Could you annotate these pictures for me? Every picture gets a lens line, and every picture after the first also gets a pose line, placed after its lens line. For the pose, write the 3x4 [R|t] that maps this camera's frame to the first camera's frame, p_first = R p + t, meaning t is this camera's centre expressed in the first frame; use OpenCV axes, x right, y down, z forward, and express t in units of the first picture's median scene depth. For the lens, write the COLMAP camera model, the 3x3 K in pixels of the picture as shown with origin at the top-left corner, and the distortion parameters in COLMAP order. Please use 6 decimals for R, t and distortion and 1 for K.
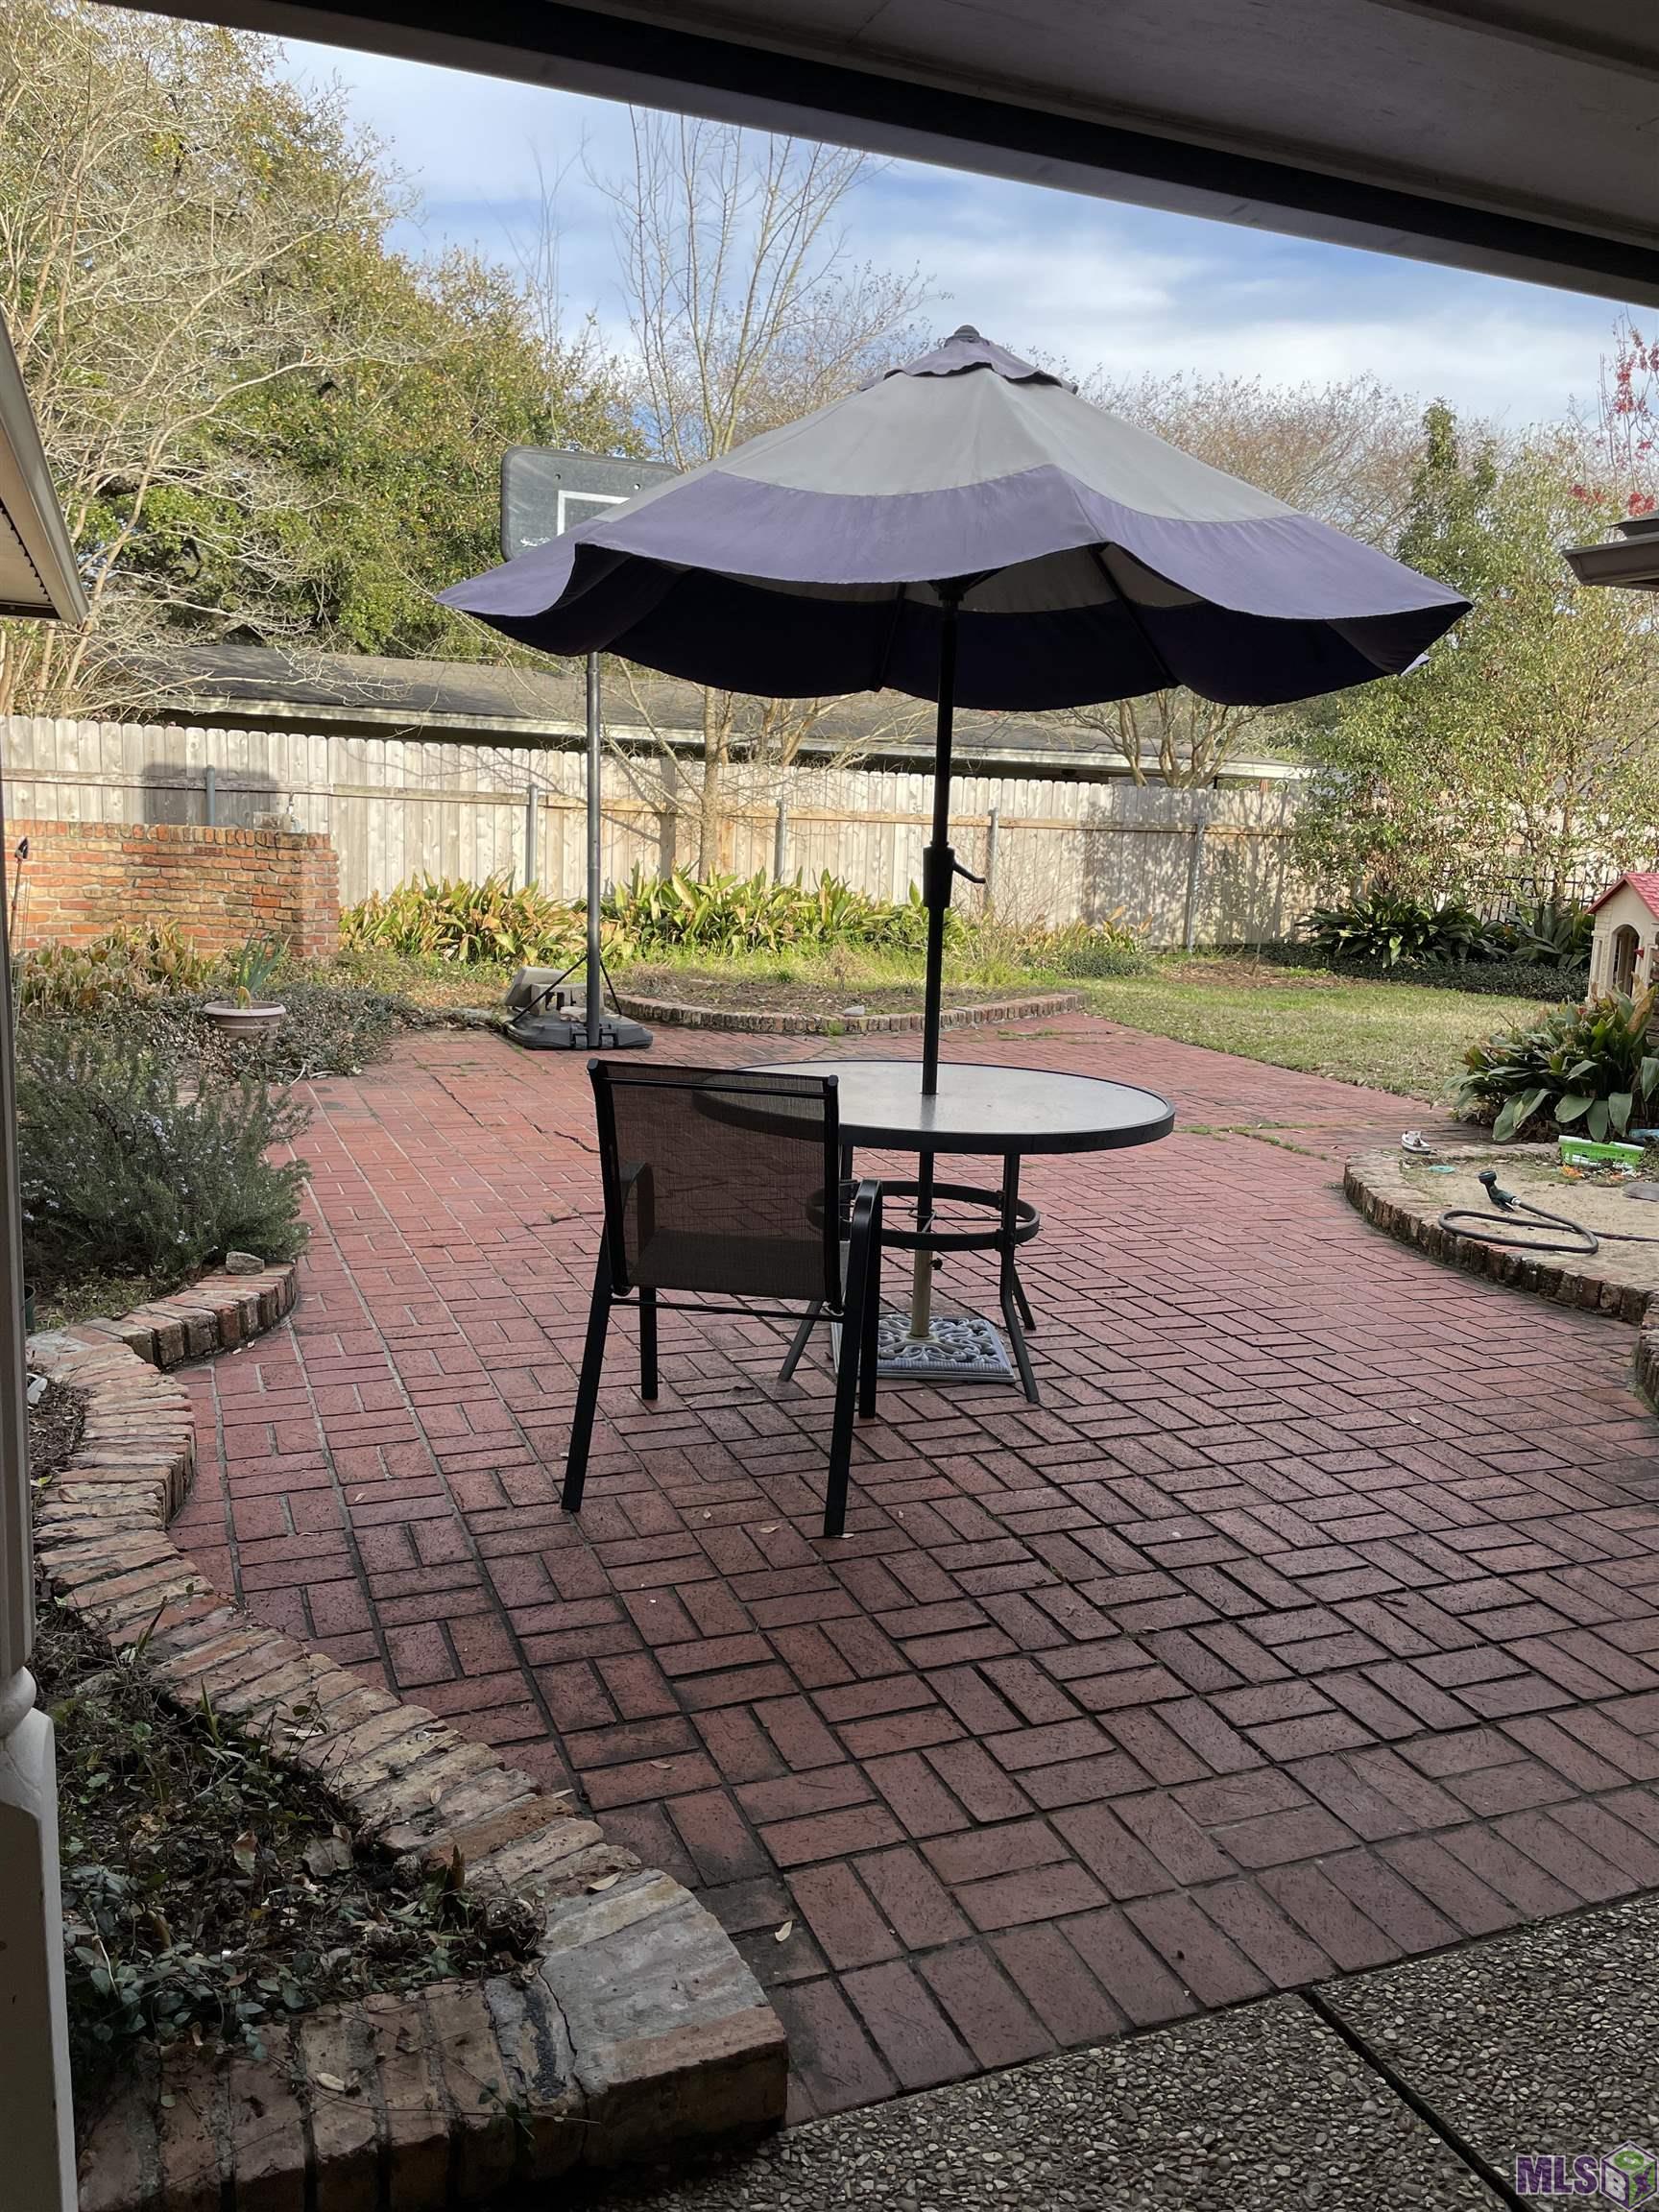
lens RADIAL K [[1695.5, 0, 819.3], [0, 1695.5, 1130.3], [0, 0, 1]] dist [0.081895, -0.114568]
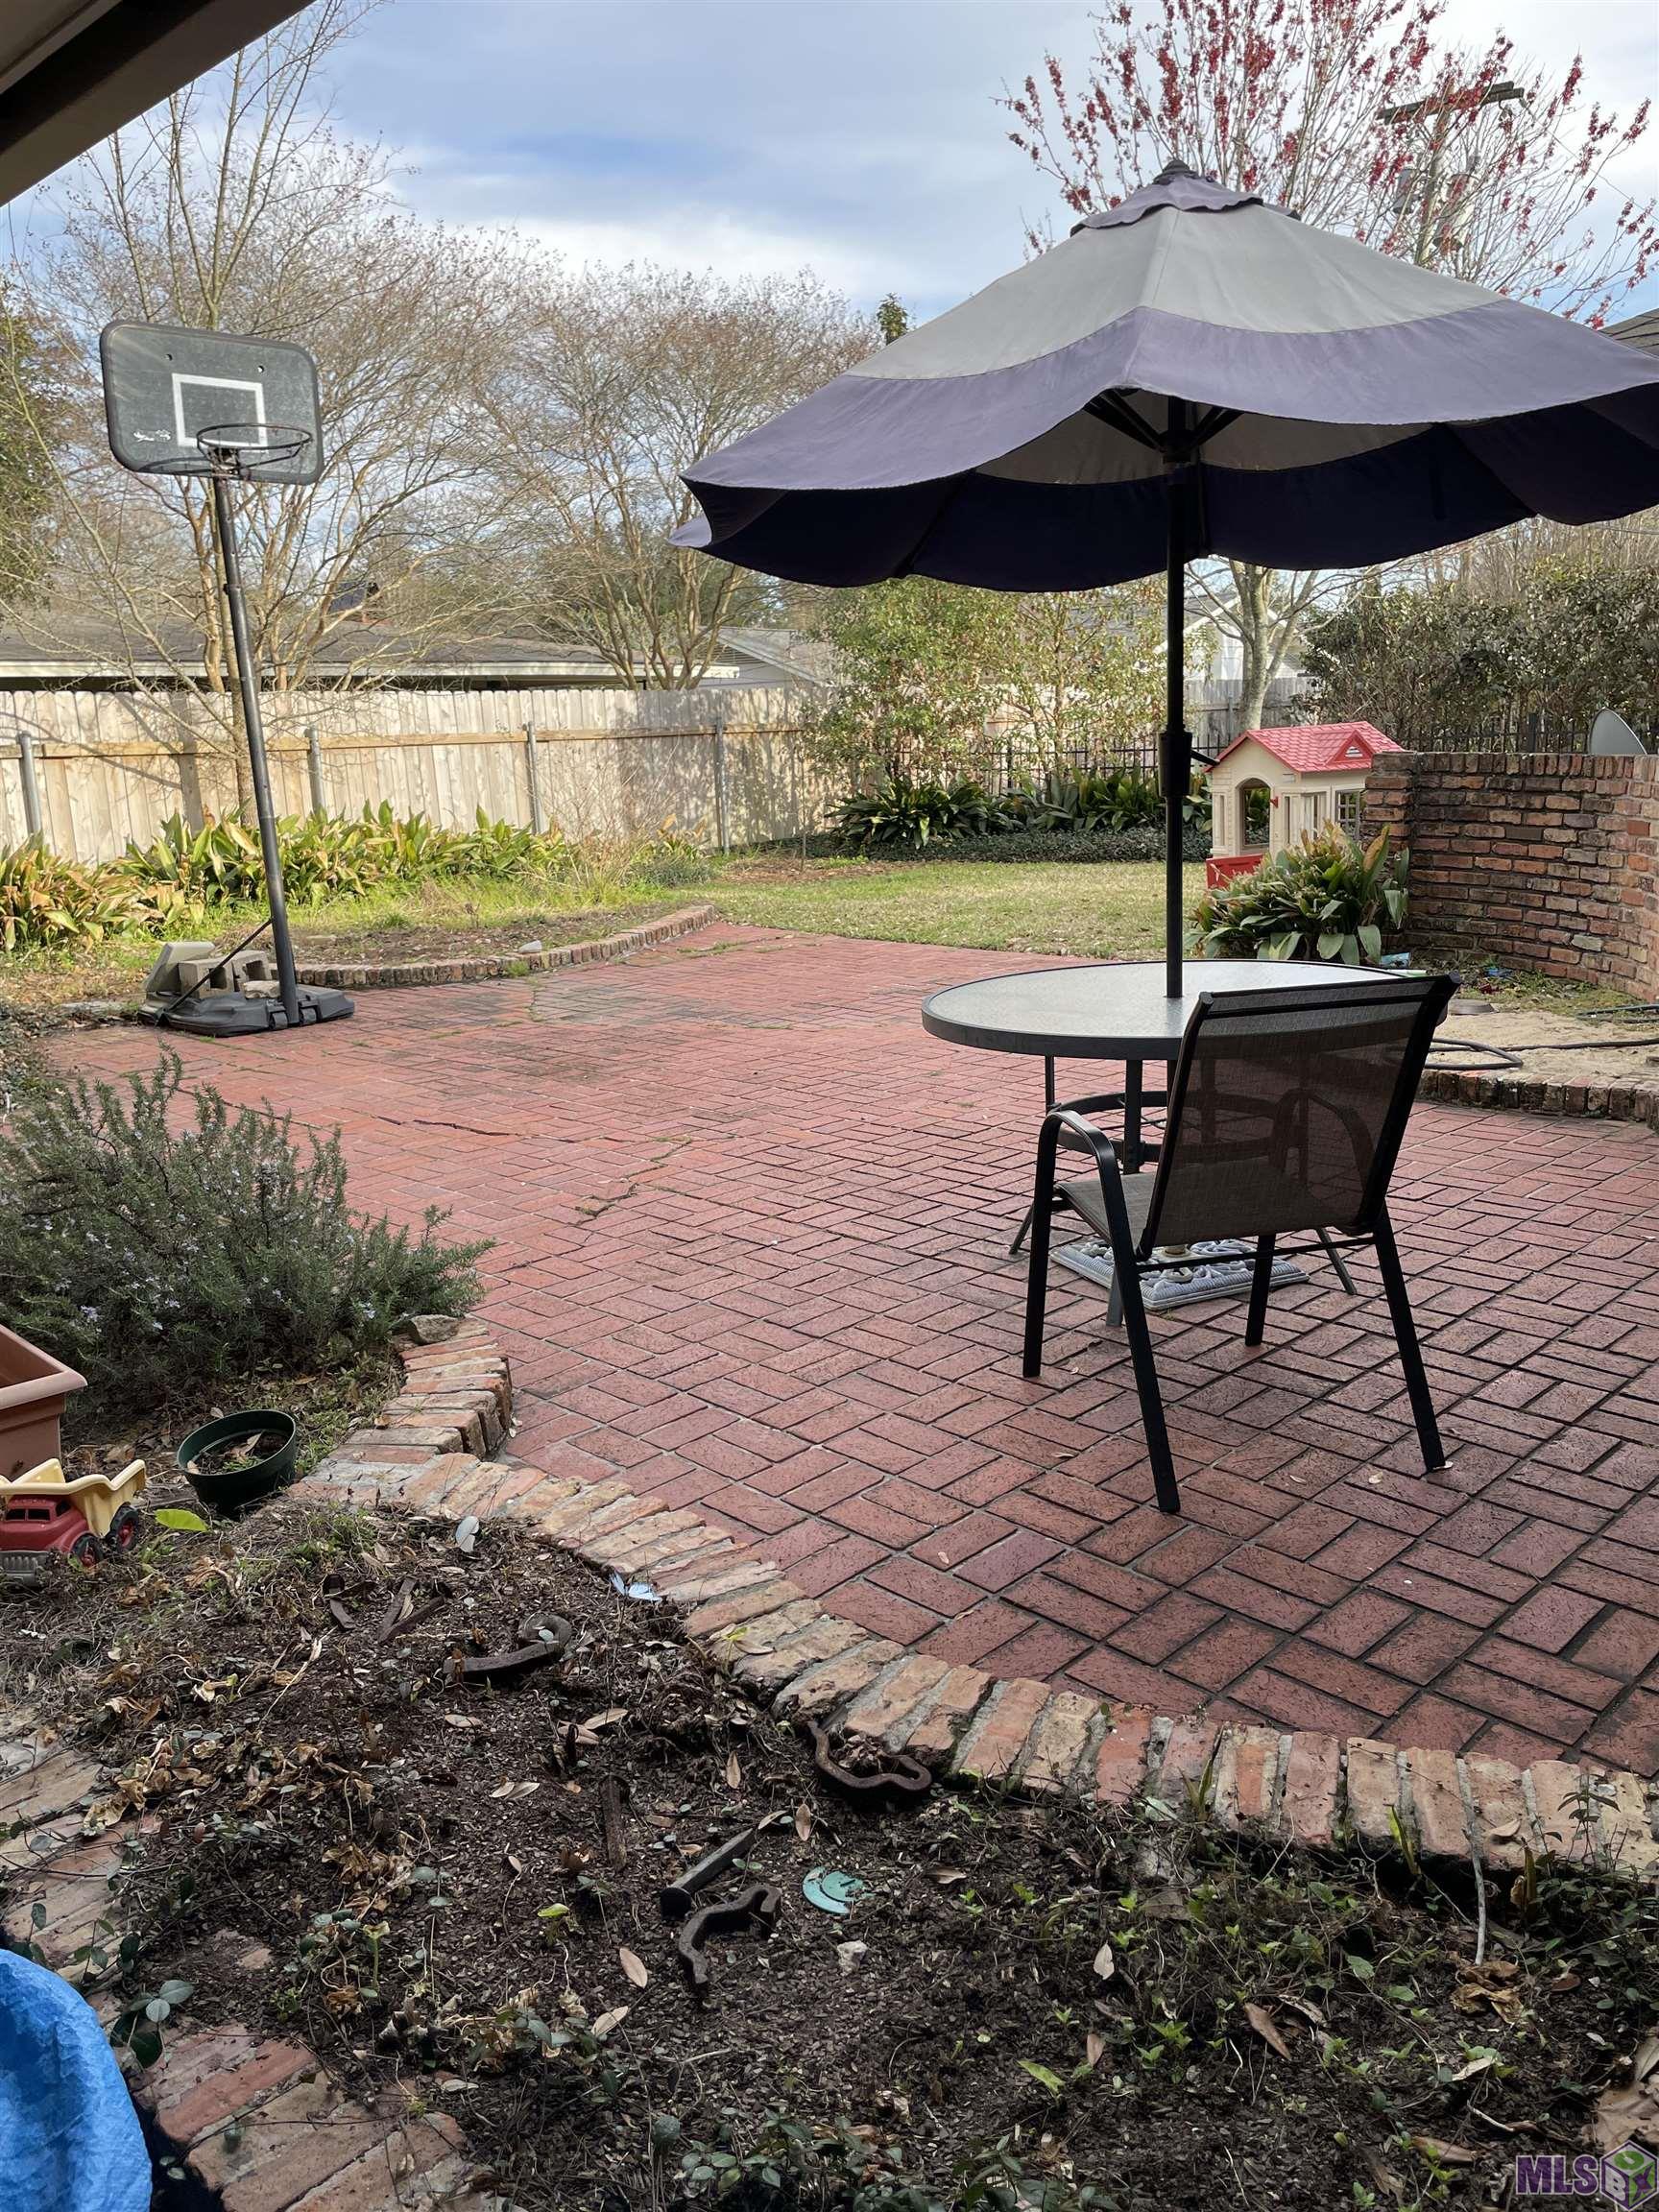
lens RADIAL K [[1695.5, 0, 852.1], [0, 1695.5, 1097.8], [0, 0, 1]] dist [0.081895, -0.114568]
pose [[0.913290, -0.160393, 0.374400, -0.140429], [0.148815, 0.987053, 0.059842, -0.014864], [-0.379150, 0.001063, 0.925334, 0.060458]]
